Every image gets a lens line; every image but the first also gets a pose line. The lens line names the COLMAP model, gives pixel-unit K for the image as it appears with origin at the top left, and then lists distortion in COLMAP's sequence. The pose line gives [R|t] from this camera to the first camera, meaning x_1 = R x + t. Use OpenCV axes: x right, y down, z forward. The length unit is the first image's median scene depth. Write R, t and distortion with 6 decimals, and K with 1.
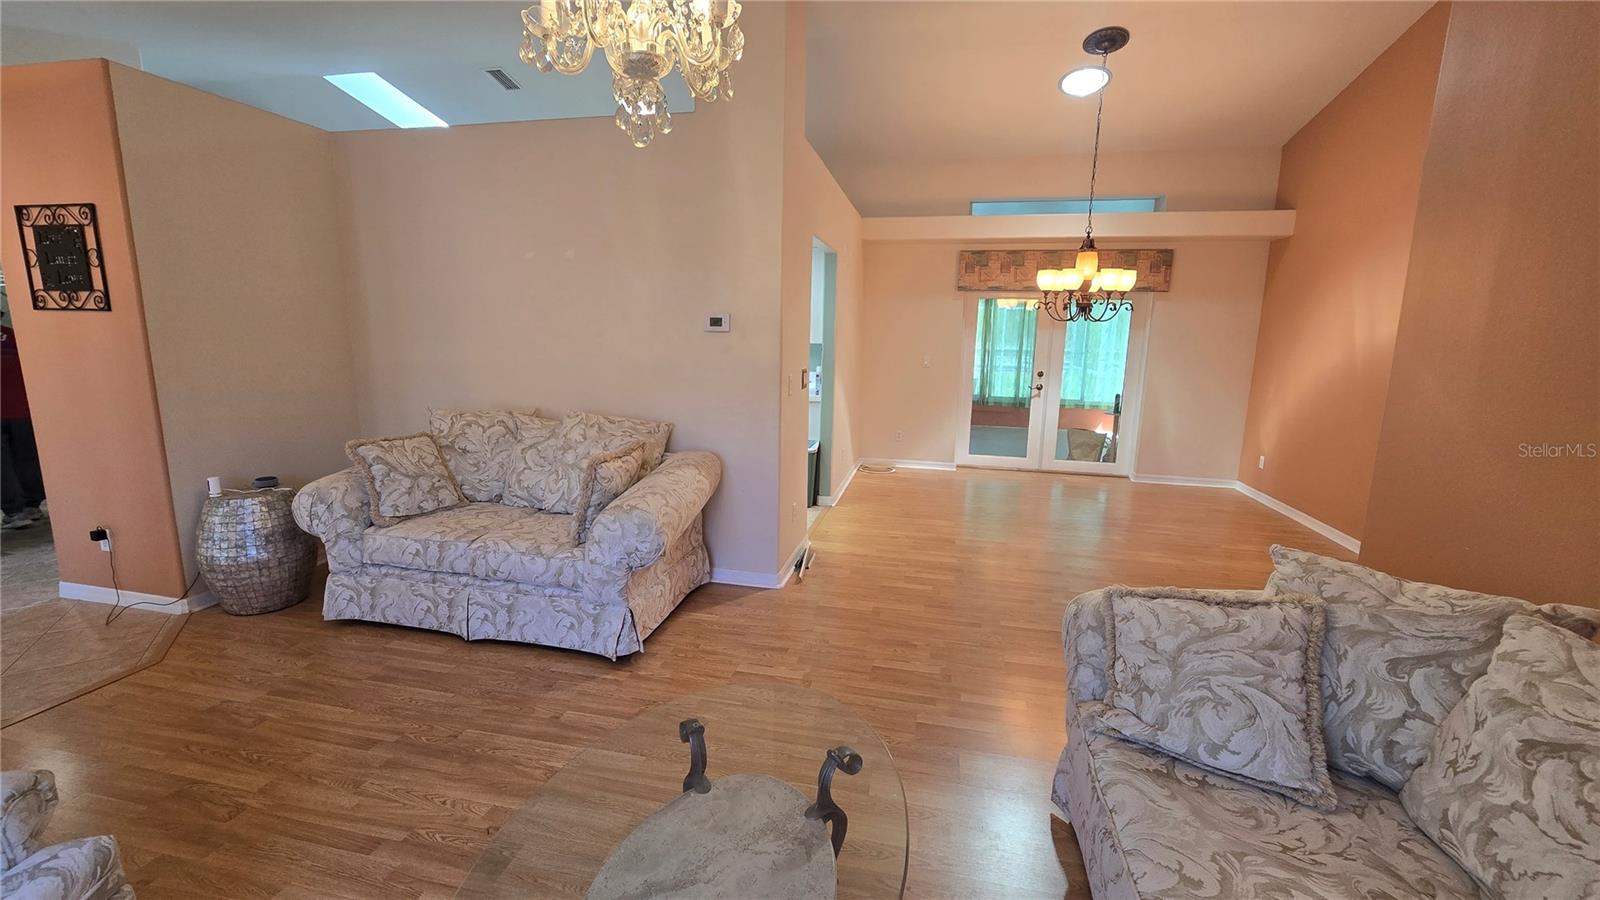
lens RADIAL K [[656.1, 0, 799.1], [0, 656.1, 450.2], [0, 0, 1]] dist [-0.005546, 0.001286]
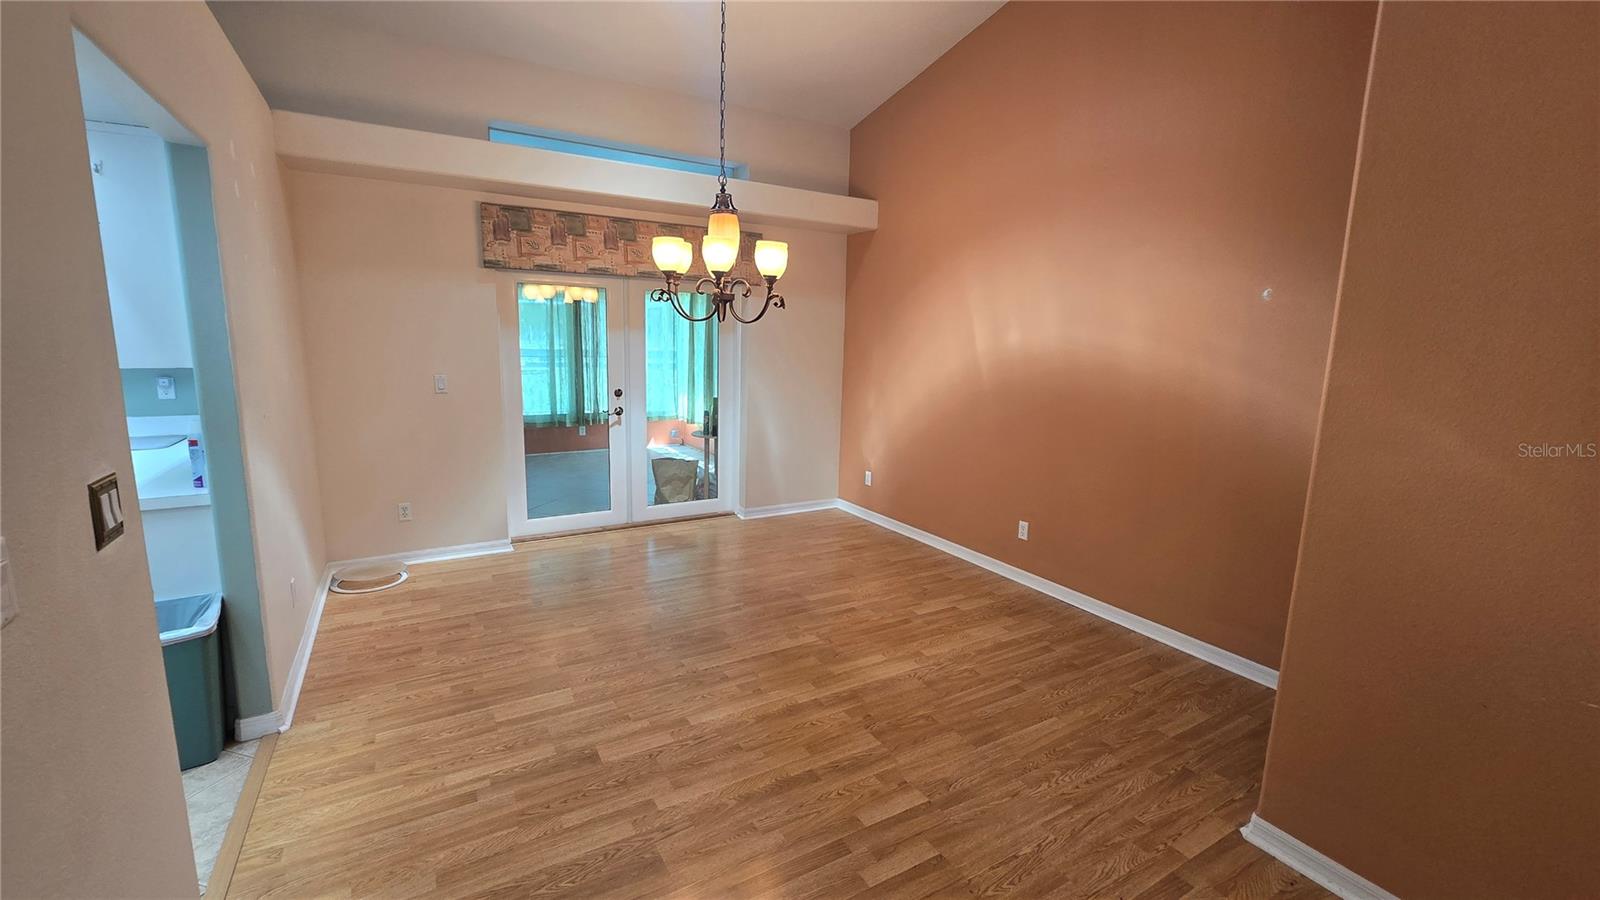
lens RADIAL K [[656.1, 0, 795.0], [0, 656.1, 446.6], [0, 0, 1]] dist [-0.005546, 0.001286]
pose [[0.735037, -0.114329, 0.668318, 0.026841], [0.111148, 0.992665, 0.047571, -0.074202], [-0.668854, 0.039316, 0.742353, 0.360247]]
